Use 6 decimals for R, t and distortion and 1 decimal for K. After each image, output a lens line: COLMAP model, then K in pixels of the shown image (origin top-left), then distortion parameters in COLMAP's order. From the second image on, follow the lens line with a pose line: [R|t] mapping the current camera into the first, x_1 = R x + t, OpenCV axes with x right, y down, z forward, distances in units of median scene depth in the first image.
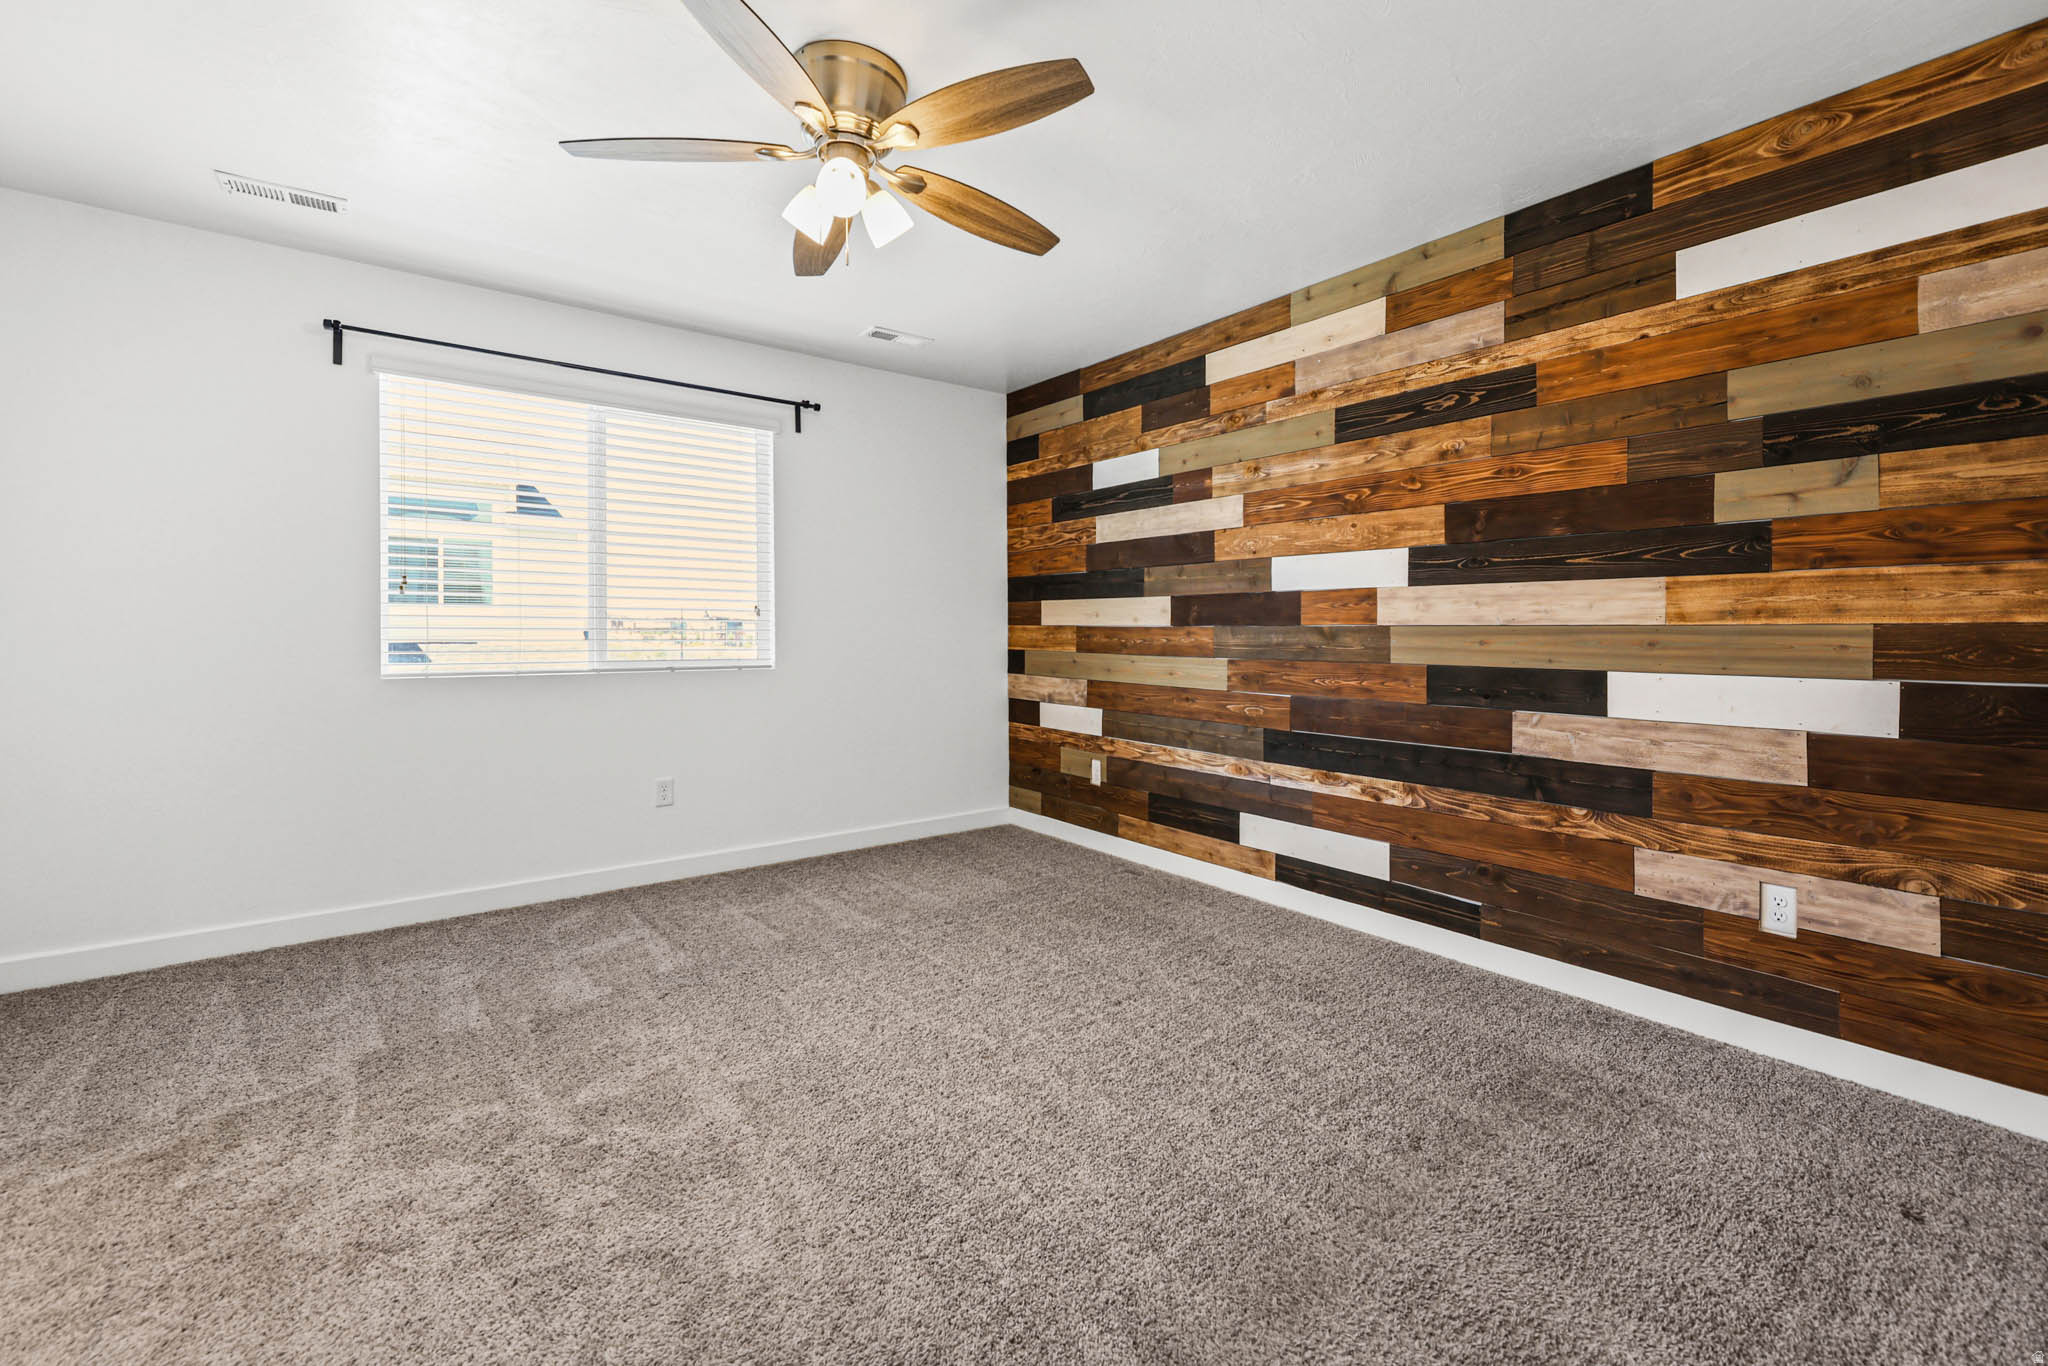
lens RADIAL K [[864.5, 0, 1023.0], [0, 864.5, 676.7], [0, 0, 1]] dist [-0.001878, -0.000511]
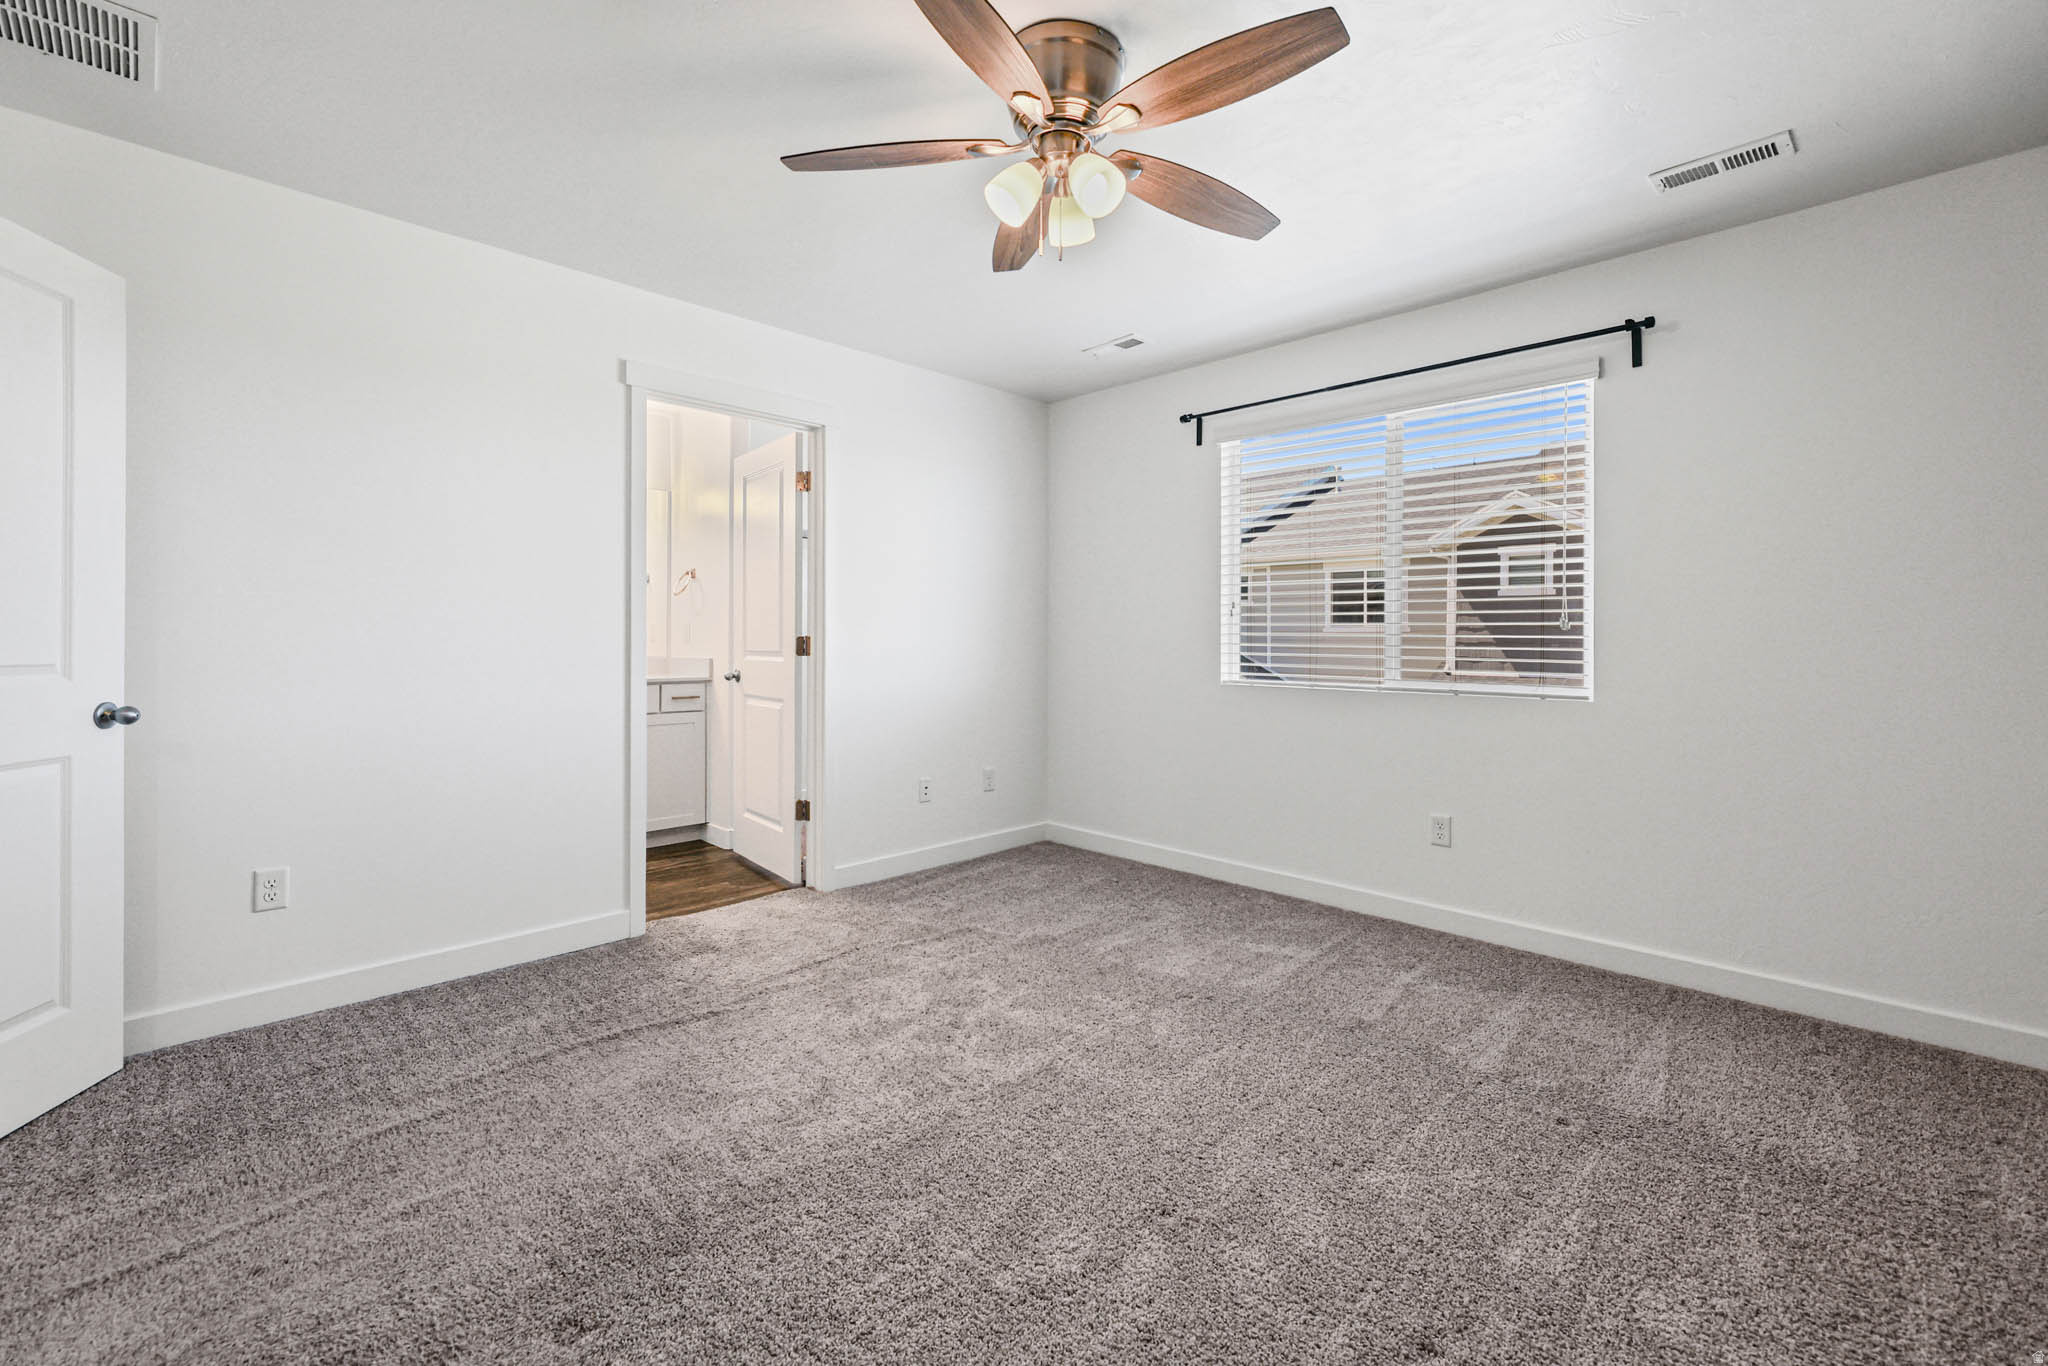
lens RADIAL K [[864.5, 0, 1023.0], [0, 864.5, 676.7], [0, 0, 1]] dist [-0.001878, -0.000511]
pose [[0.131106, 0.037430, -0.990662, 0.588224], [-0.063112, 0.997575, 0.029339, -0.031453], [0.989357, 0.058676, 0.133150, 0.668149]]
